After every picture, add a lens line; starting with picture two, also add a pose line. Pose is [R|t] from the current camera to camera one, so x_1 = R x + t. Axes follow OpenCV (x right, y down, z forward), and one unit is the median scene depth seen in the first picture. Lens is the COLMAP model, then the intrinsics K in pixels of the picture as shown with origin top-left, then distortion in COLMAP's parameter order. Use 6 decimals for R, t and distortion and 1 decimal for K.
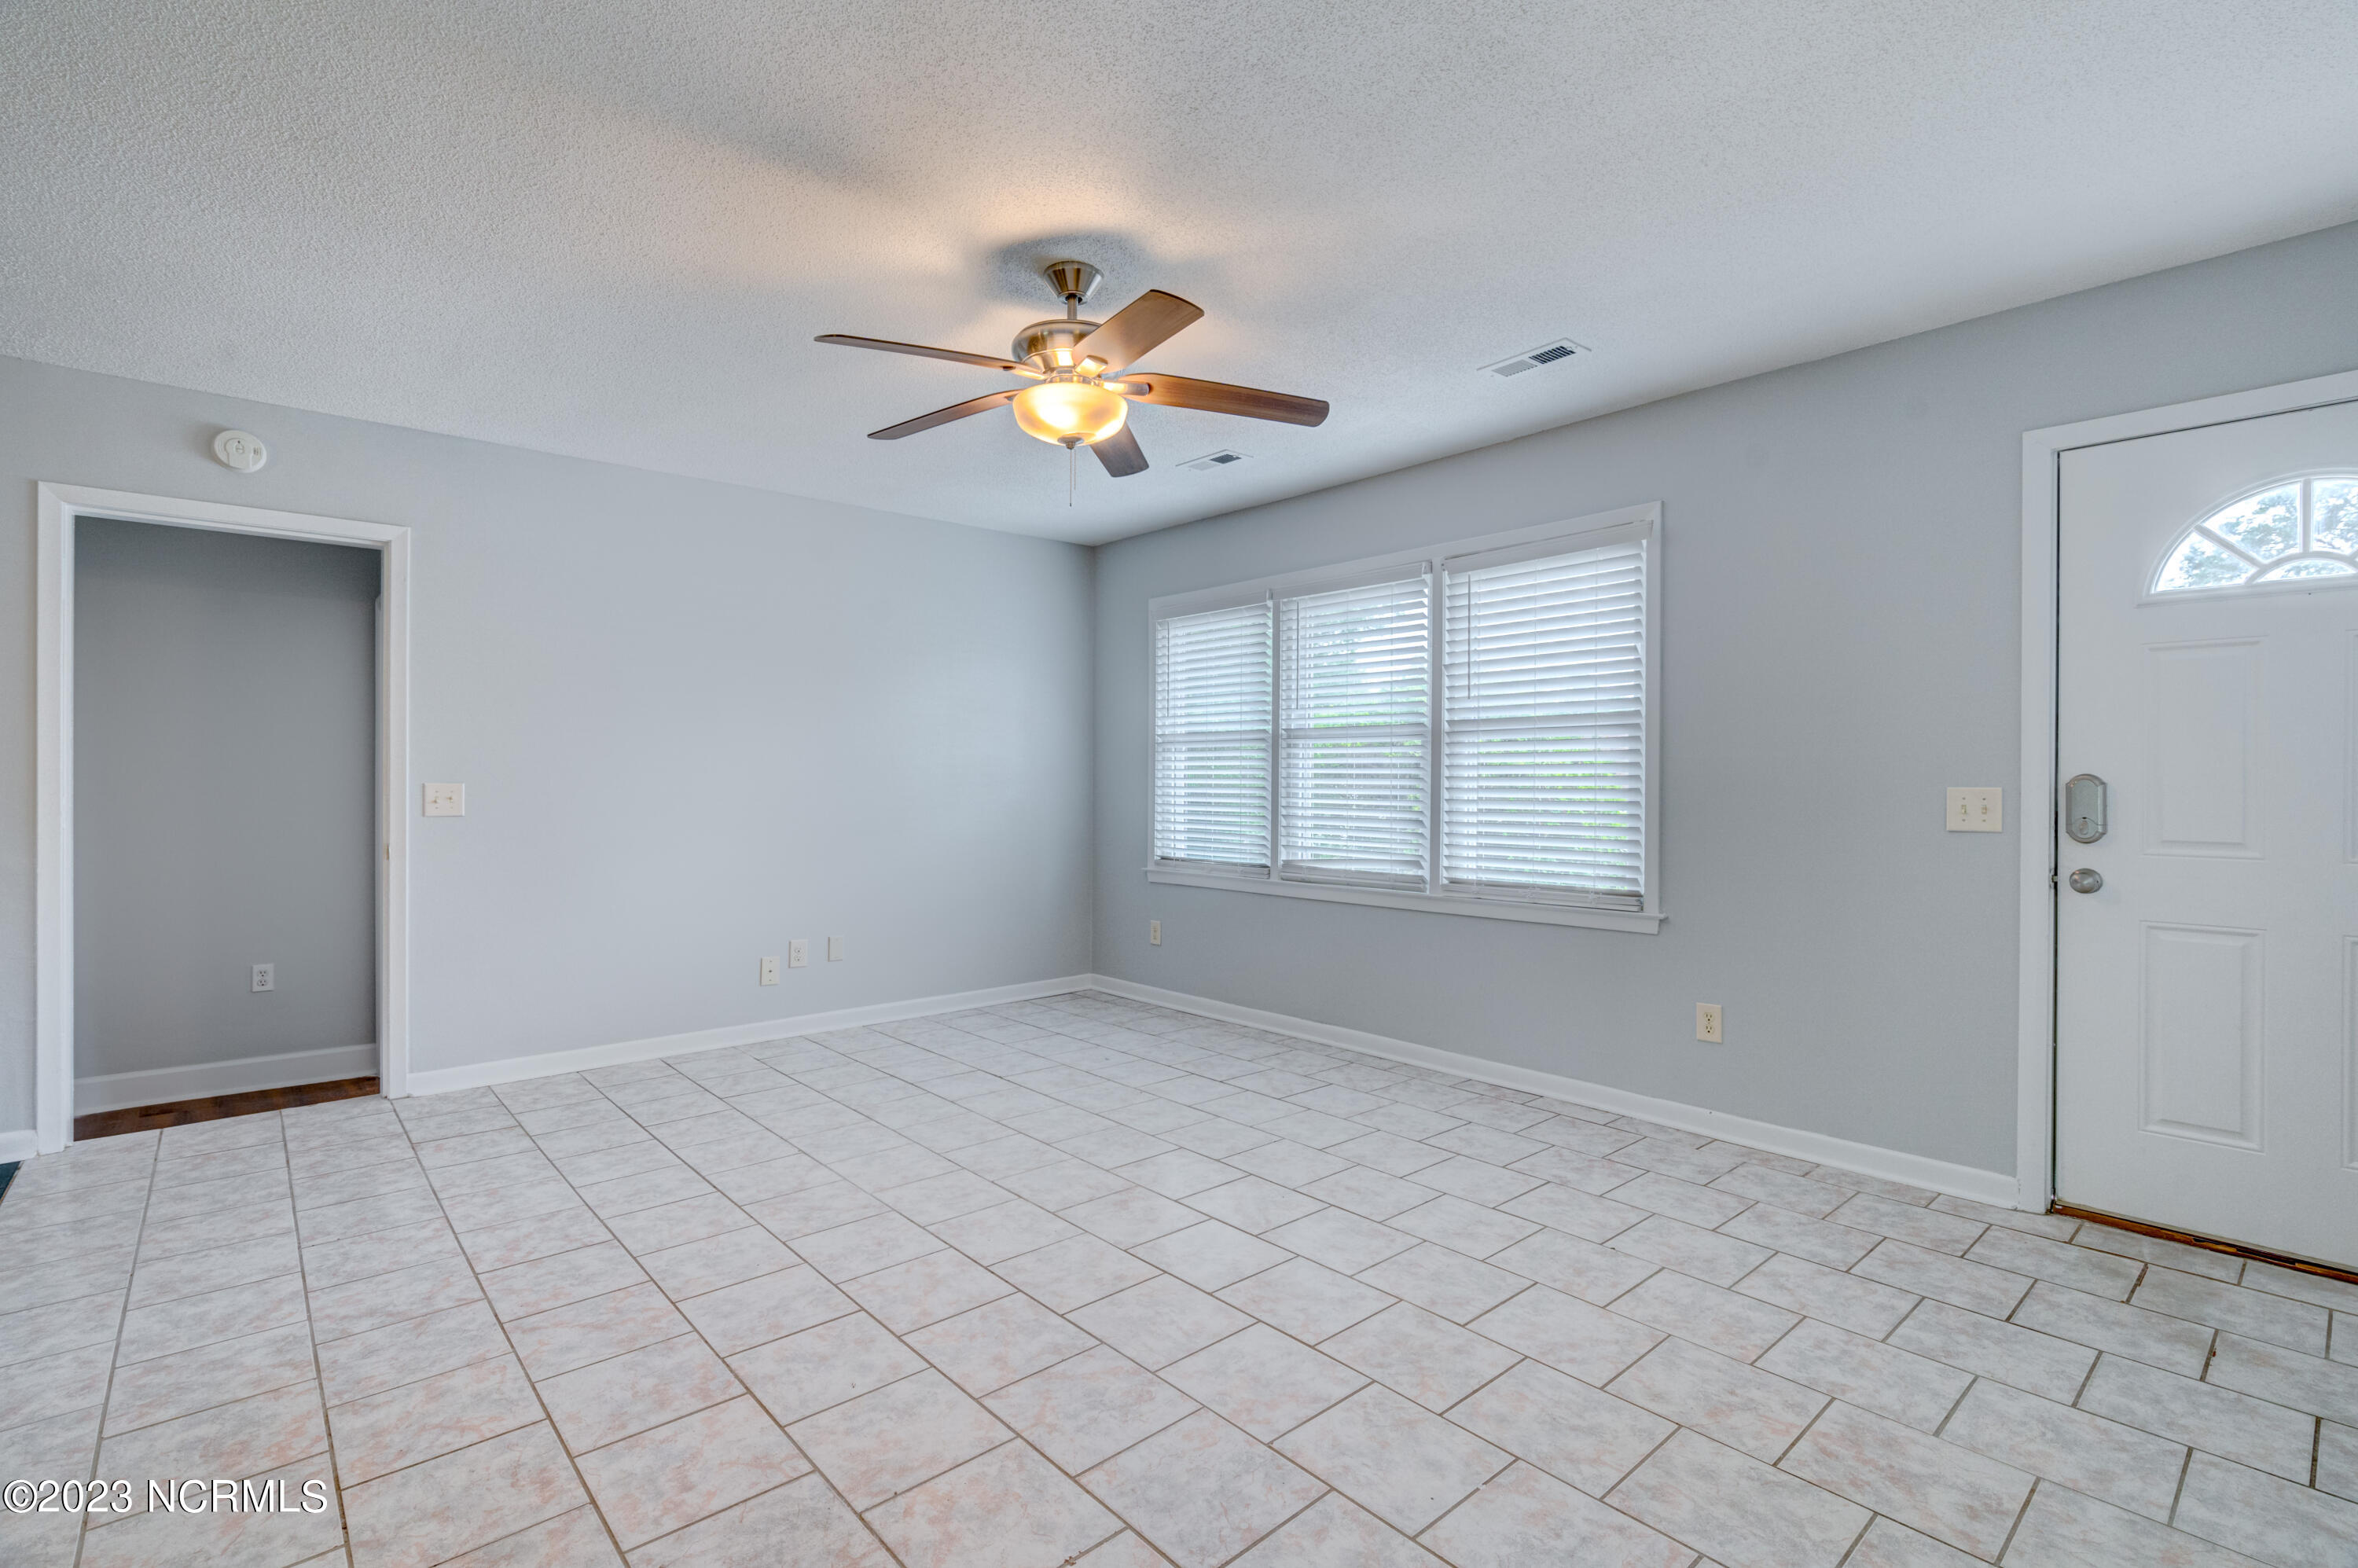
lens RADIAL K [[1091.4, 0, 1179.0], [0, 1091.4, 784.0], [0, 0, 1]] dist [-0.004569, -0.000306]
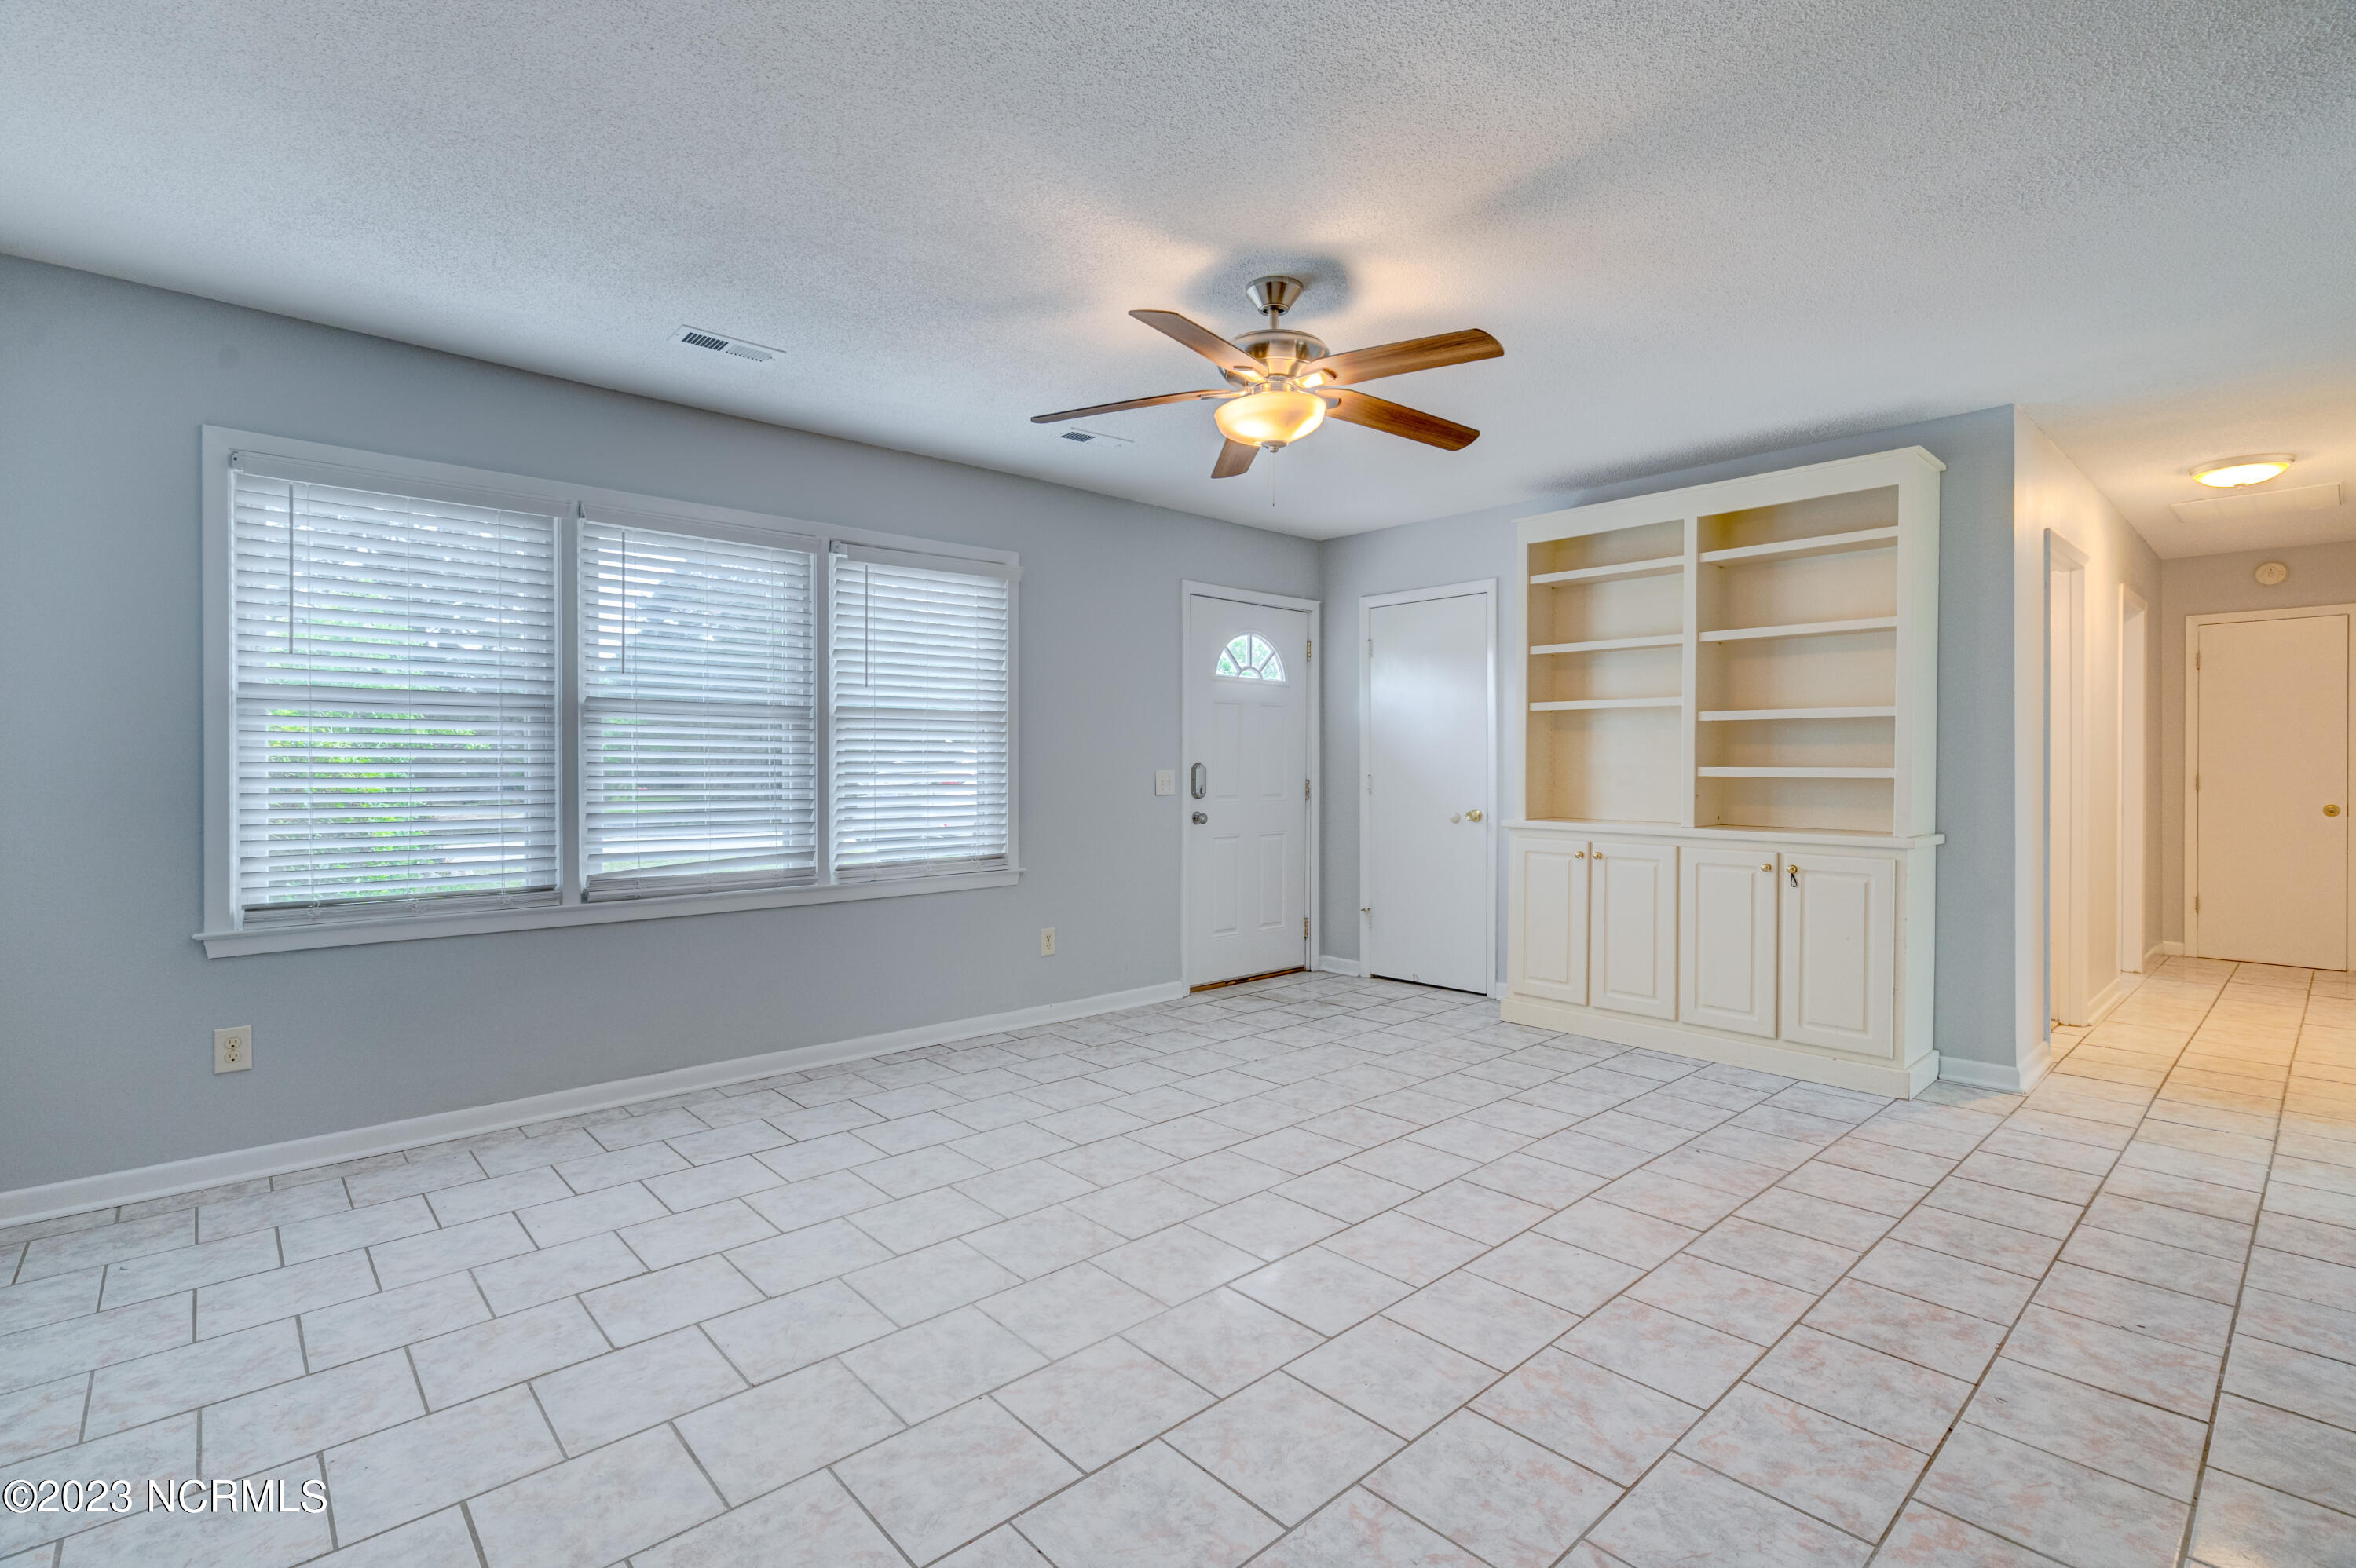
lens RADIAL K [[1069.3, 0, 1176.6], [0, 1069.3, 779.3], [0, 0, 1]] dist [-0.003084, 0.000481]
pose [[-0.012570, -0.012040, 0.999849, -1.050792], [0.004050, 0.999919, 0.012092, -0.003894], [-0.999913, 0.004201, -0.012520, 1.026290]]
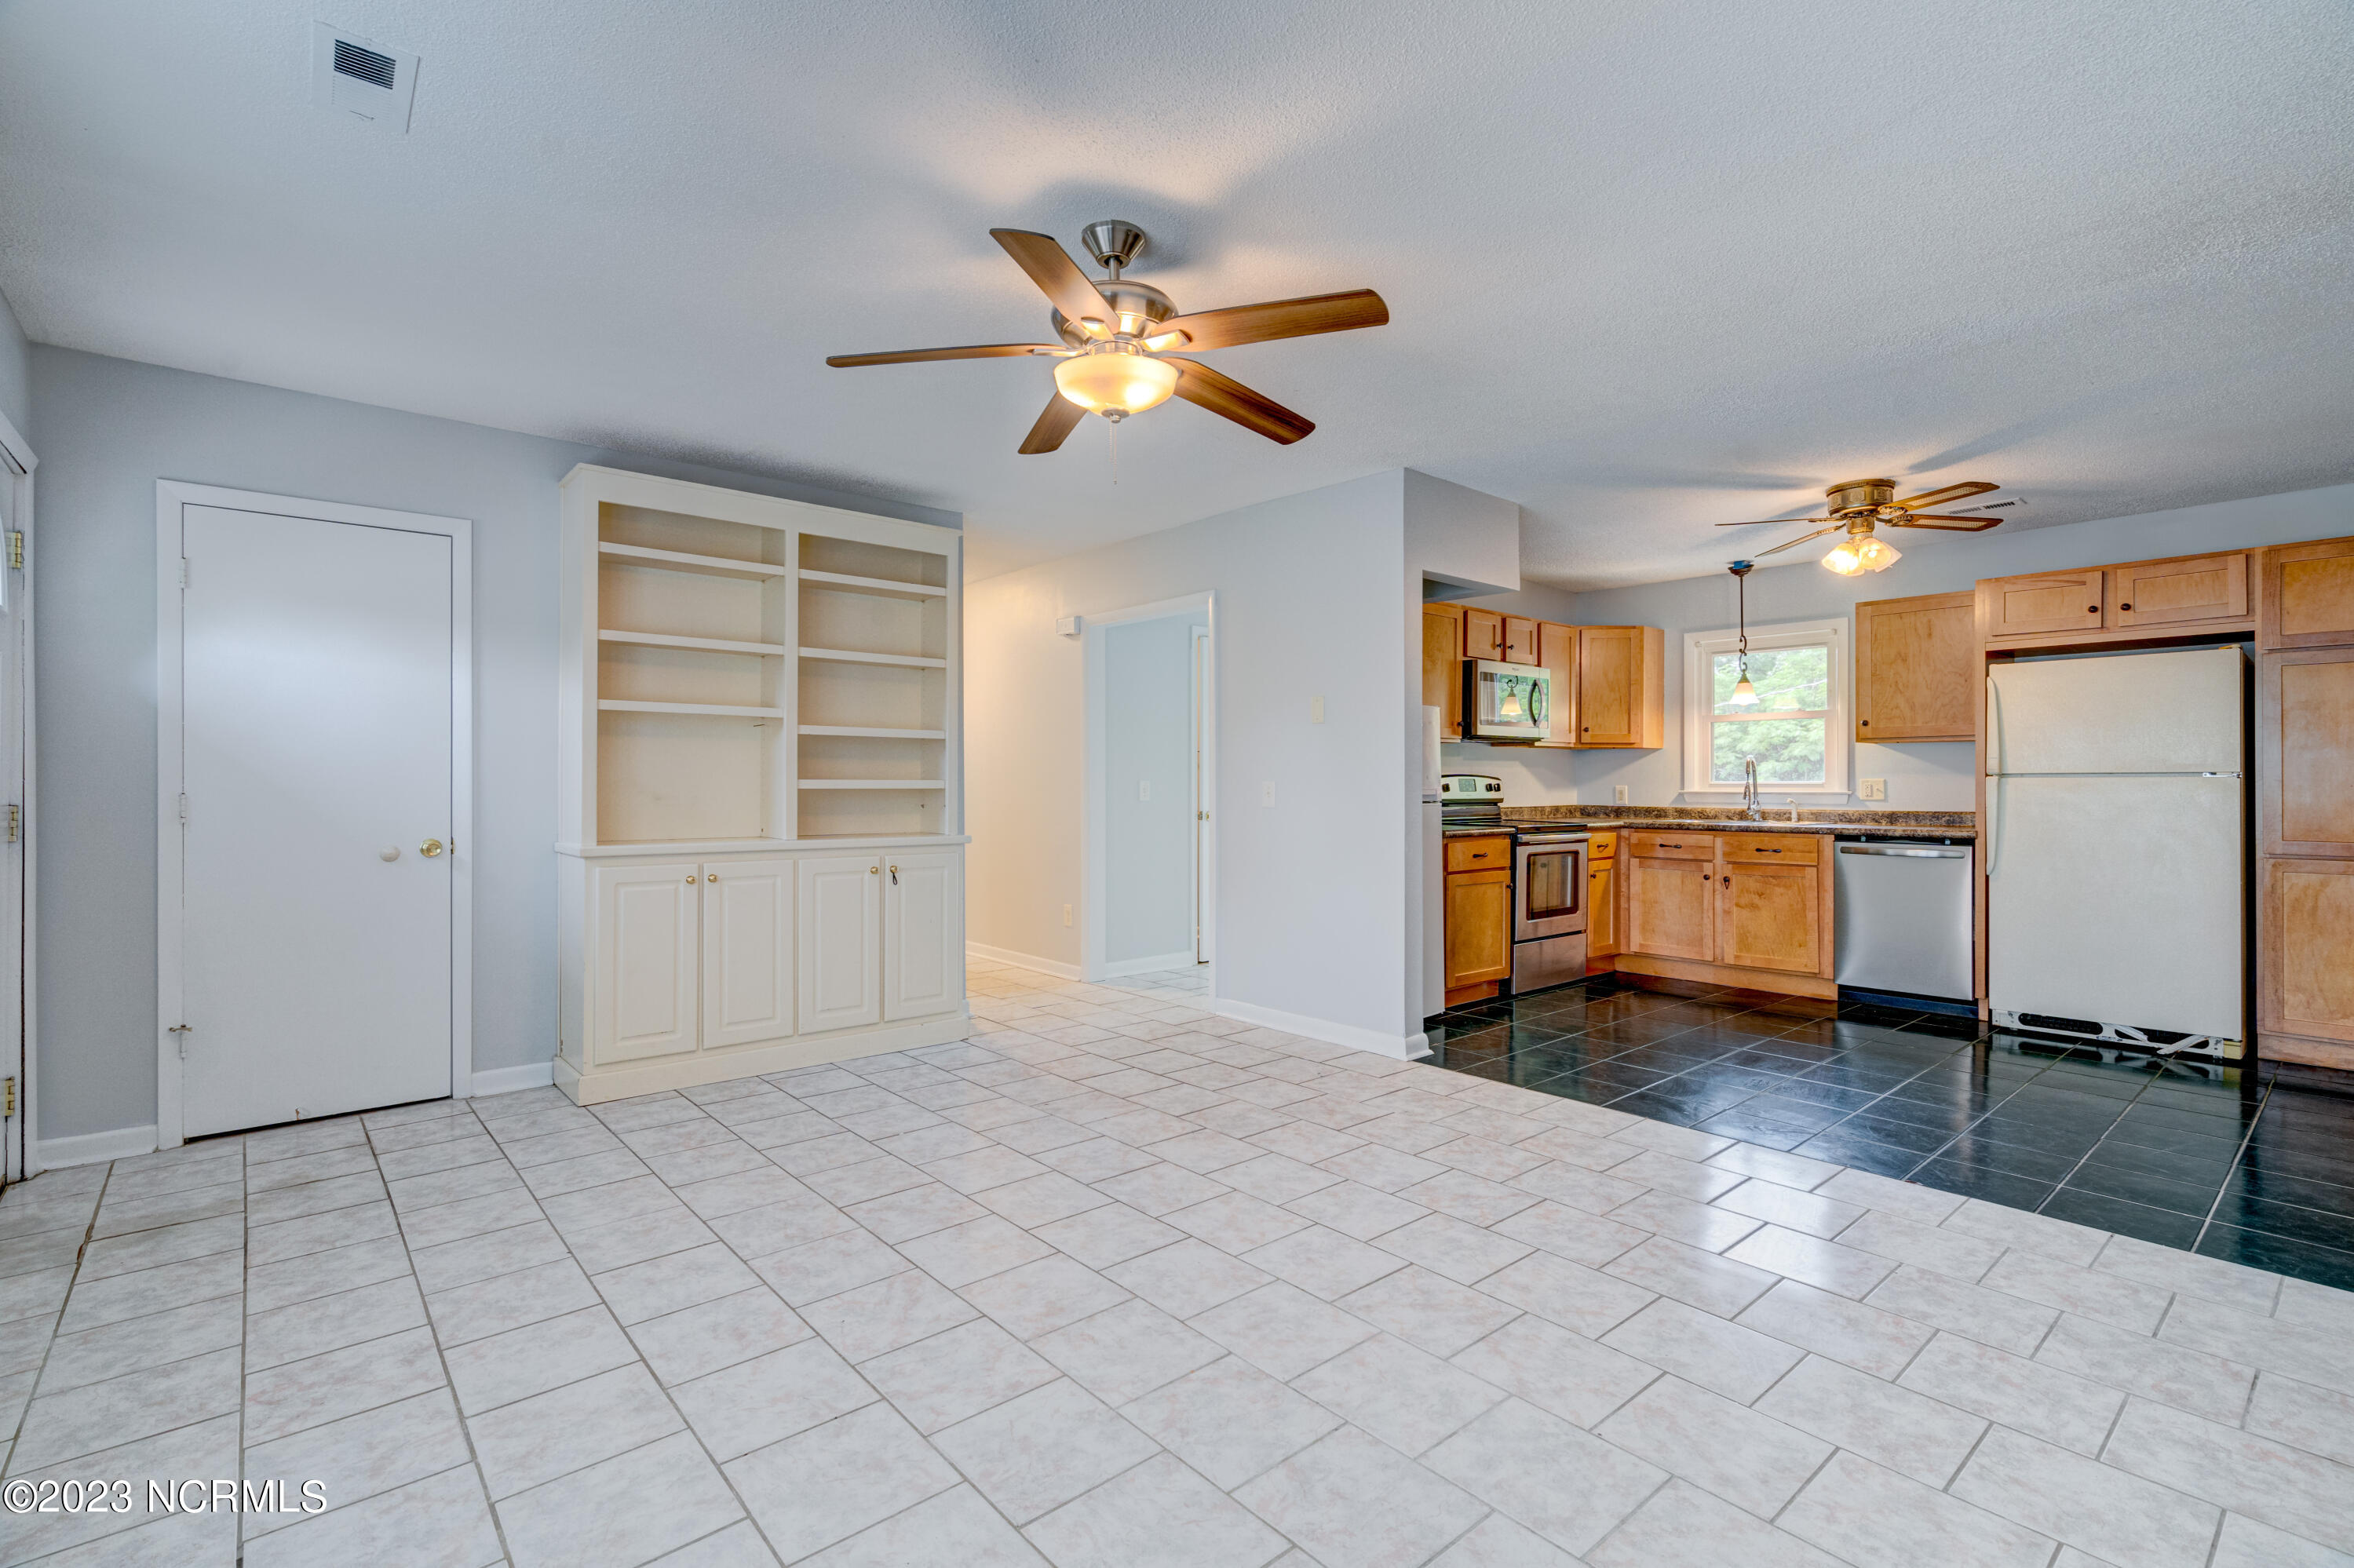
lens RADIAL K [[1077.1, 0, 1177.0], [0, 1077.1, 784.0], [0, 0, 1]] dist [-0.001991, 0.000157]
pose [[-0.999866, -0.000592, 0.016366, -0.156107], [-0.000454, 0.999964, 0.008434, -0.009166], [-0.016370, 0.008425, -0.999830, 1.782467]]
